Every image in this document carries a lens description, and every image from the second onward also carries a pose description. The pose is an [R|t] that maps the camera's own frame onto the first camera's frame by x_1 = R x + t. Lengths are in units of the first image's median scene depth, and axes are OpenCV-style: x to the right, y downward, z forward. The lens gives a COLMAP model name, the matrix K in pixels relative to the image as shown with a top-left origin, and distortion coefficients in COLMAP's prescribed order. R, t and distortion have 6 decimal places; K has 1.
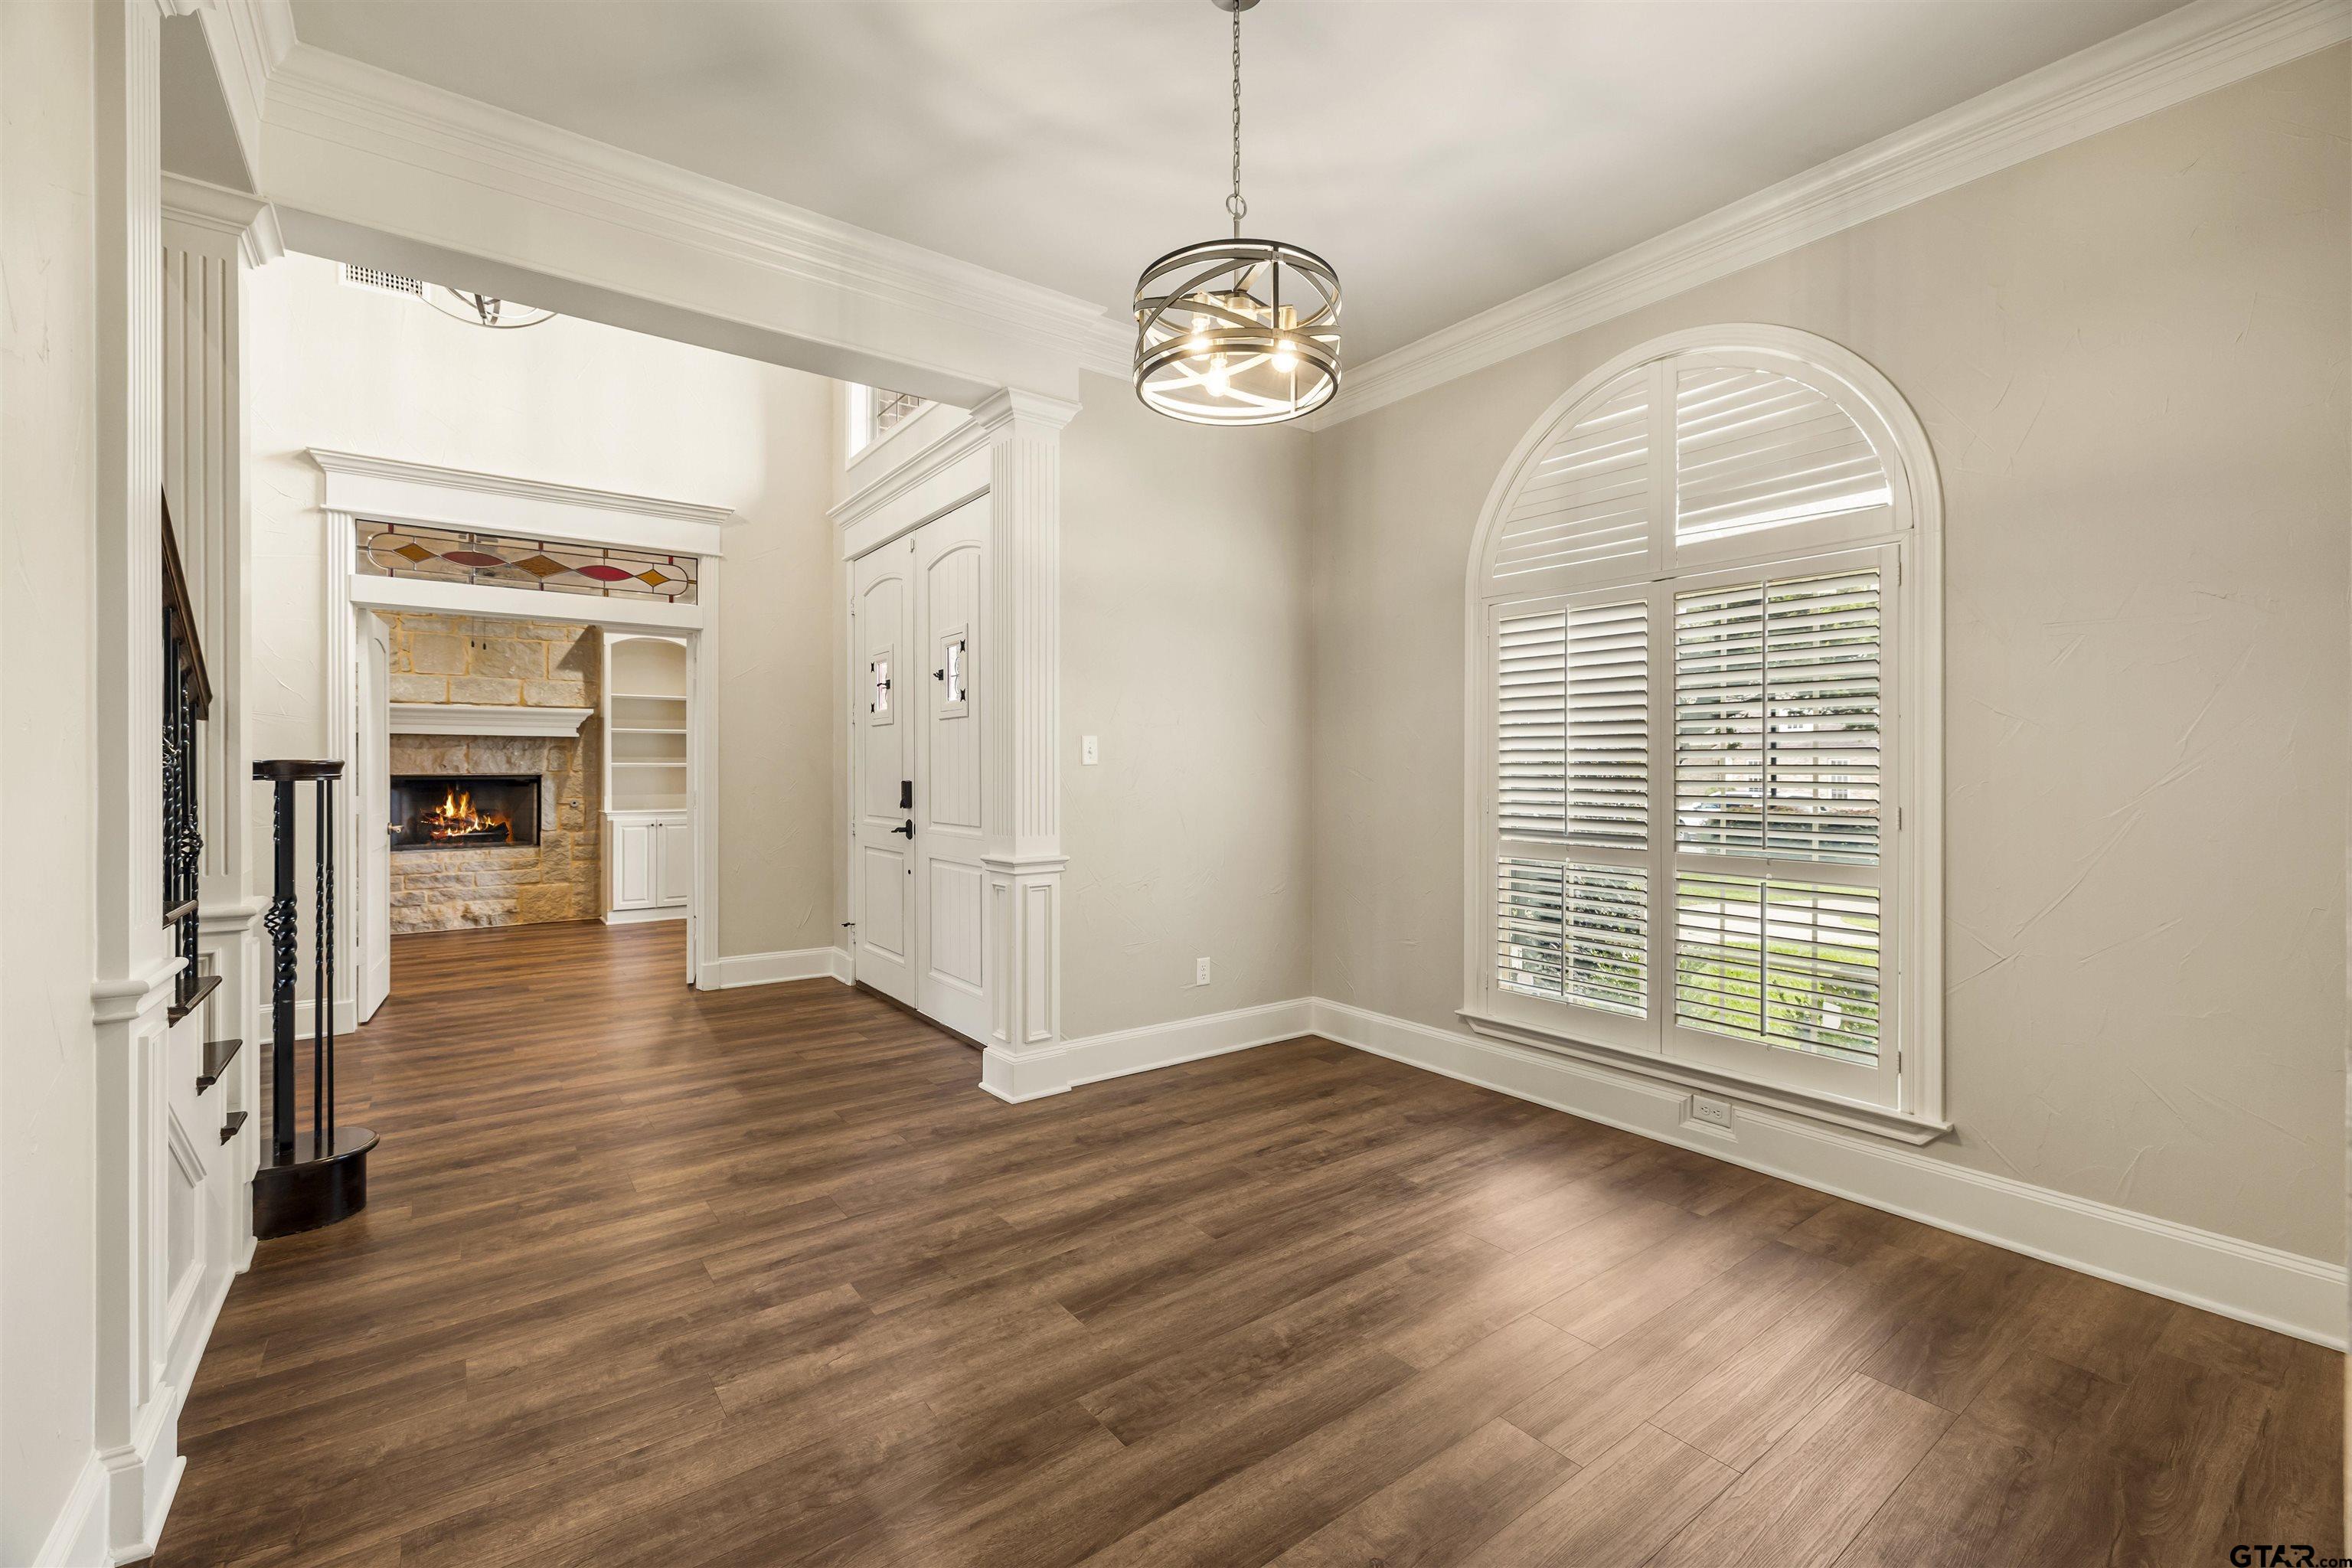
lens RADIAL K [[996.9, 0, 1187.0], [0, 996.9, 768.0], [0, 0, 1]] dist [-0.000502, 0.000055]
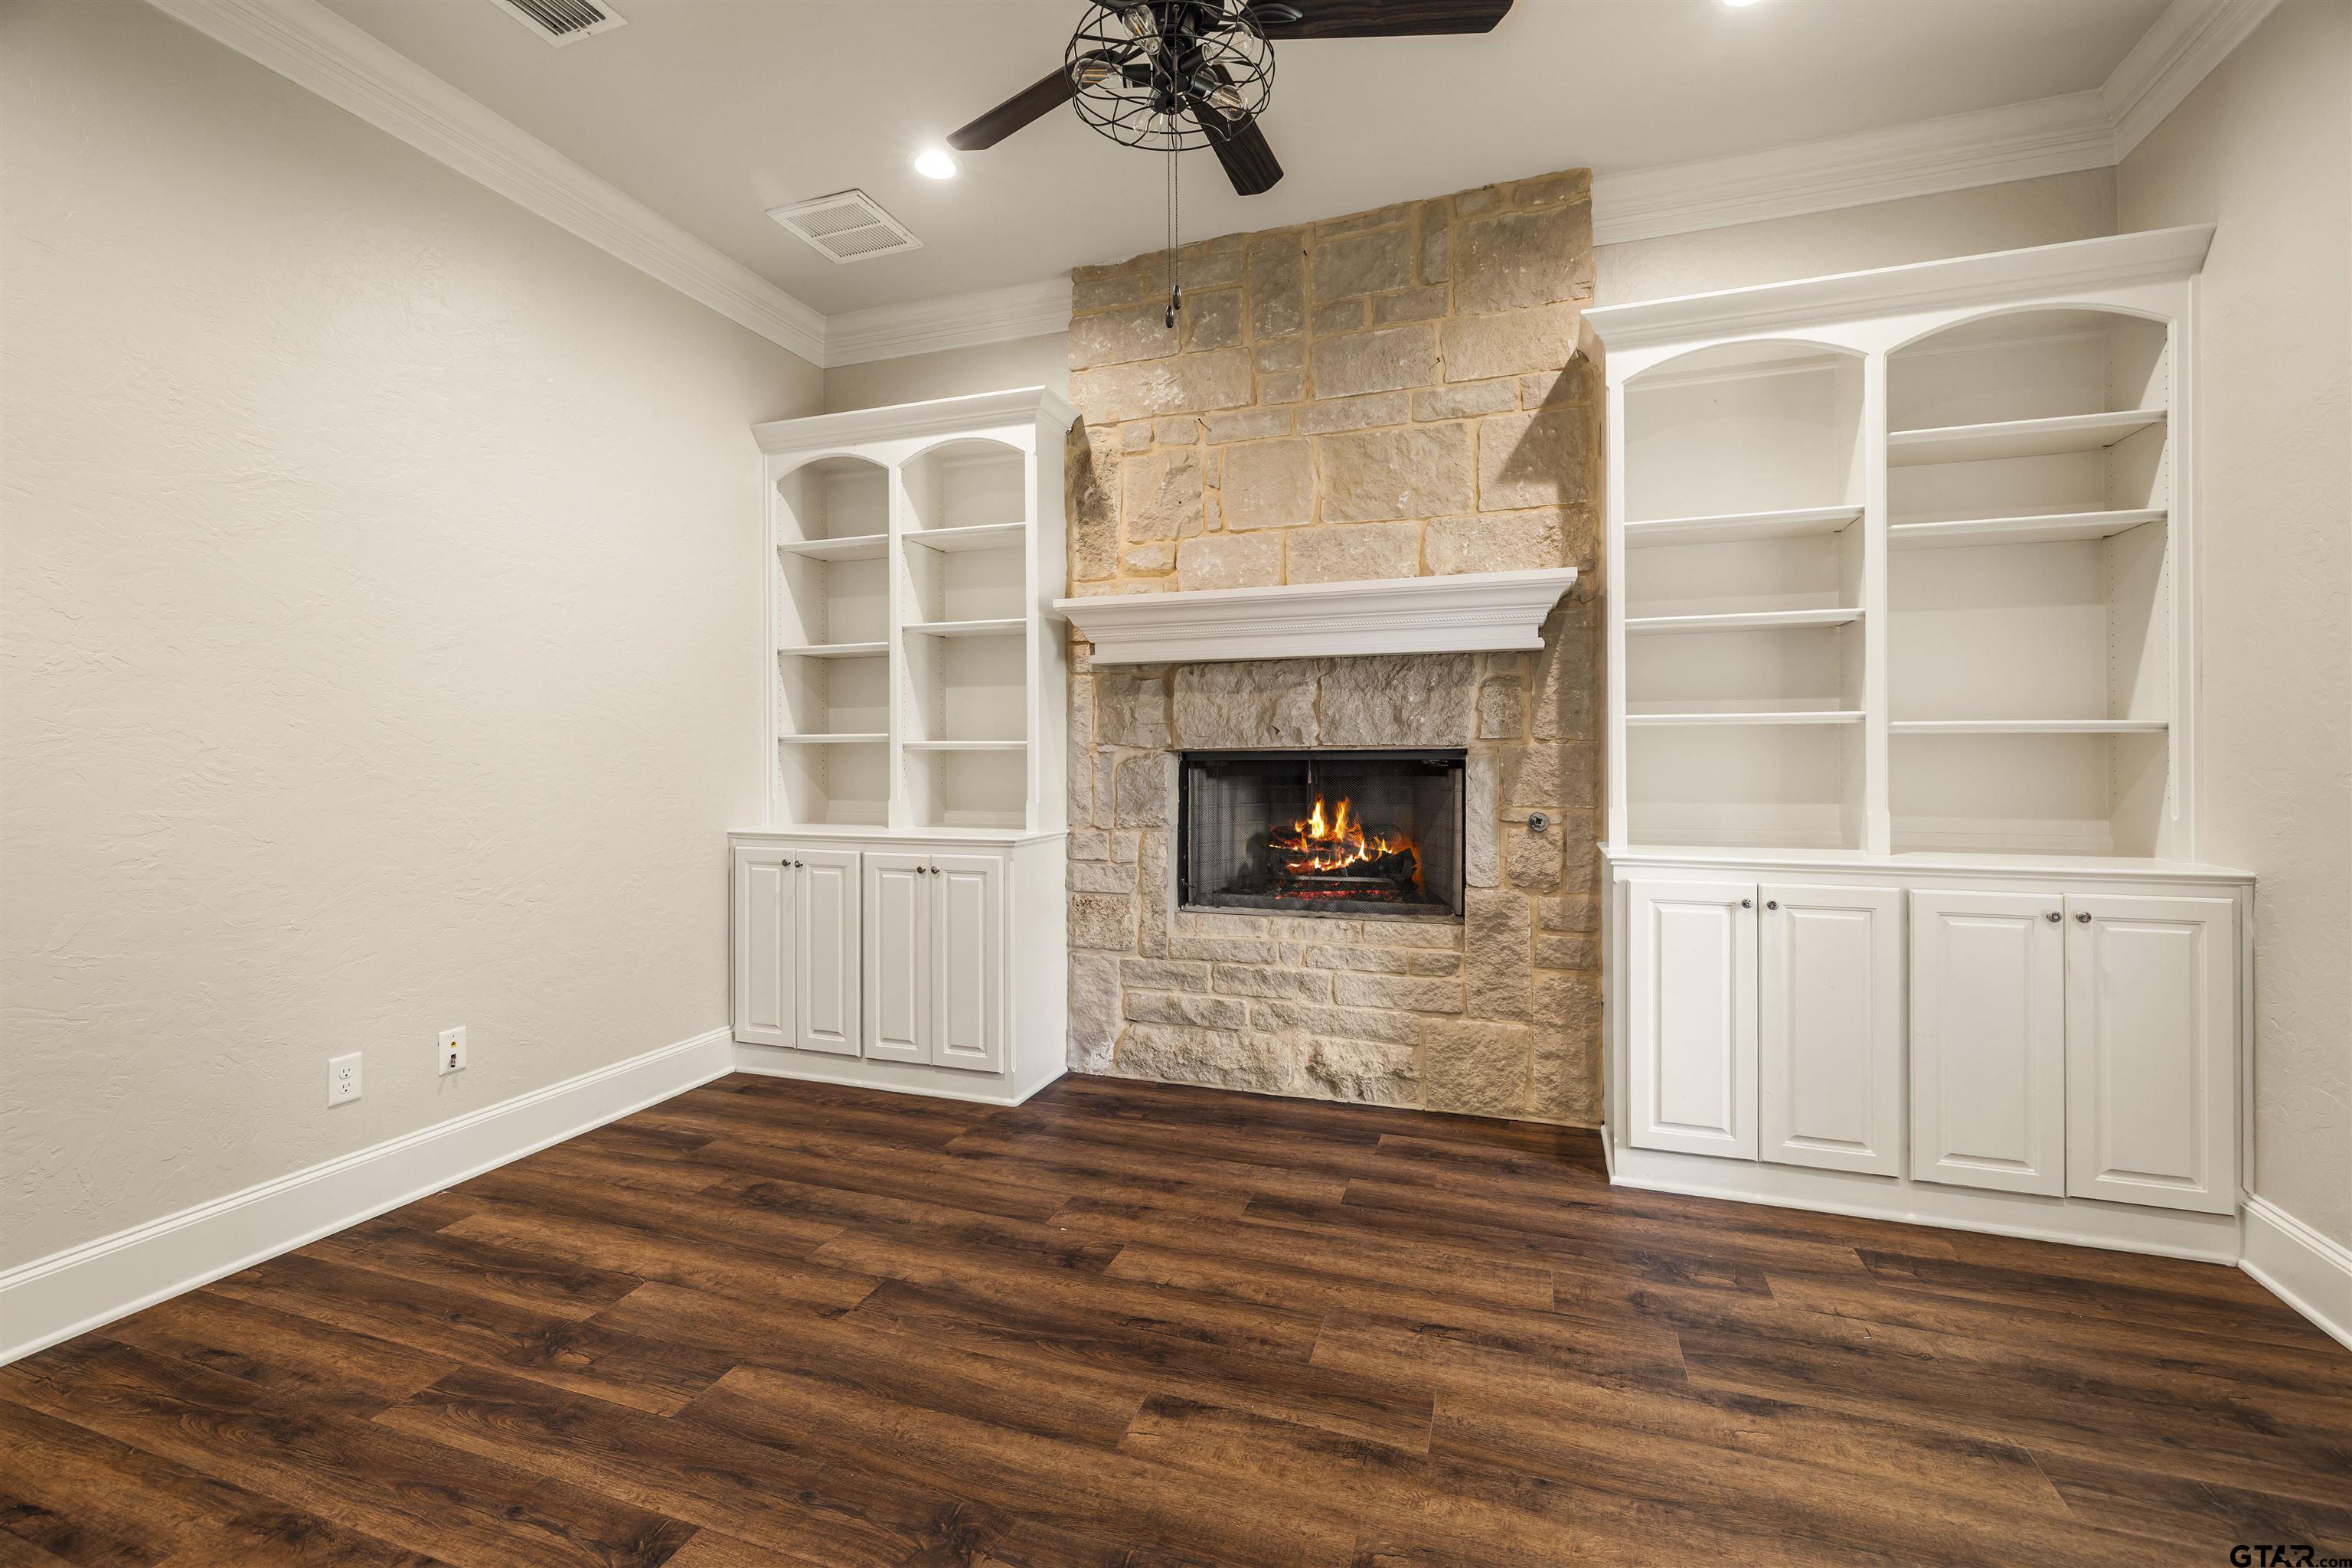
lens RADIAL K [[996.9, 0, 1183.2], [0, 996.9, 759.3], [0, 0, 1]] dist [-0.000502, 0.000055]
pose [[0.560319, -0.009109, -0.828227, -0.375609], [-0.001954, 0.999922, -0.012319, 0.016444], [0.828275, 0.008521, 0.560257, 0.677623]]
